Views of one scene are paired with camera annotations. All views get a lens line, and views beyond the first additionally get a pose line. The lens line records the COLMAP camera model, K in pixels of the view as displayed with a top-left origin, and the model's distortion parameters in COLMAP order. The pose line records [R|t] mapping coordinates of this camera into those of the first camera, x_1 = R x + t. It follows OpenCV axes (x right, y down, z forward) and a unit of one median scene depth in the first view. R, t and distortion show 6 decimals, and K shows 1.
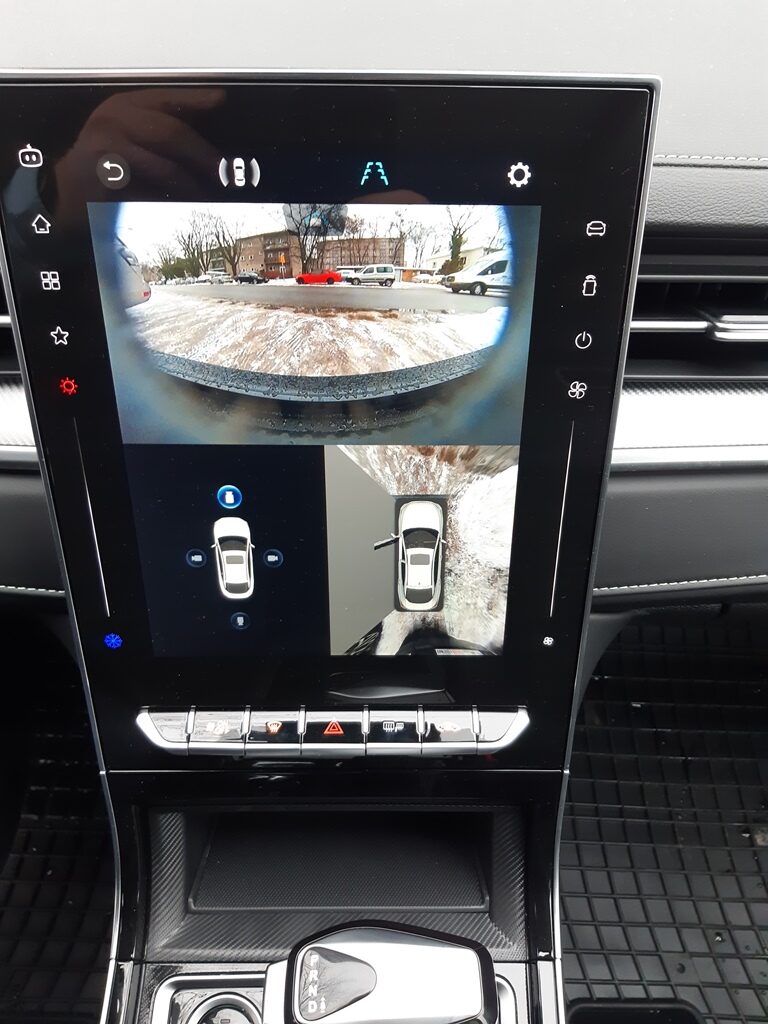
lens RADIAL K [[808.6, 0, 393.9], [0, 808.6, 511.4], [0, 0, 1]] dist [0.034113, -0.088598]
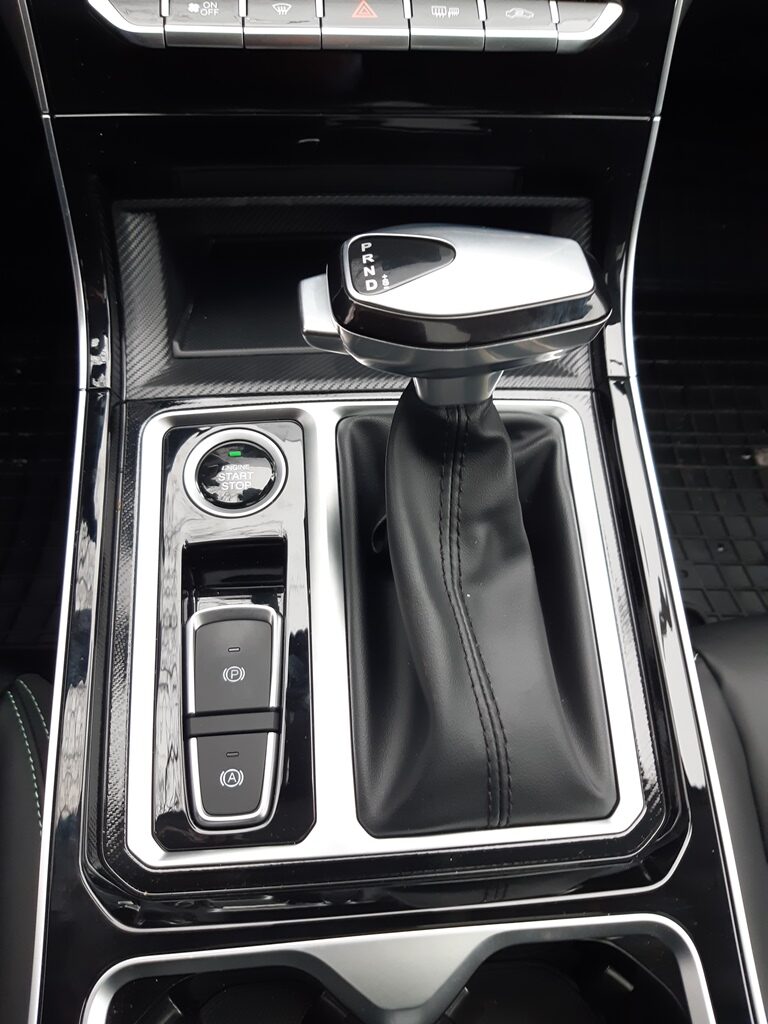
lens RADIAL K [[808.6, 0, 393.9], [0, 808.6, 511.4], [0, 0, 1]] dist [0.034113, -0.088598]
pose [[0.996076, -0.041163, 0.078342, -0.118140], [0.023958, 0.977613, 0.209044, 0.531942], [-0.085193, -0.206346, 0.974763, 0.187925]]
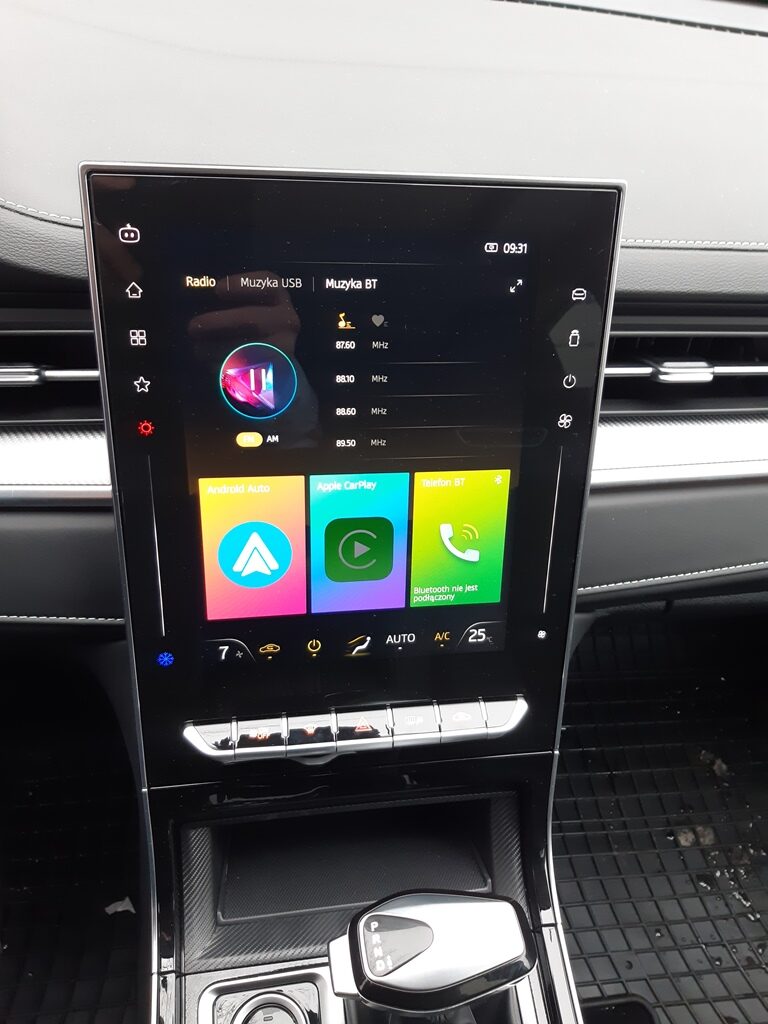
lens RADIAL K [[808.6, 0, 393.9], [0, 808.6, 511.4], [0, 0, 1]] dist [0.034113, -0.088598]
pose [[0.987000, -0.040896, 0.155432, -0.187063], [0.054228, 0.995112, -0.082526, 0.062073], [-0.151297, 0.089882, 0.984393, -0.141397]]
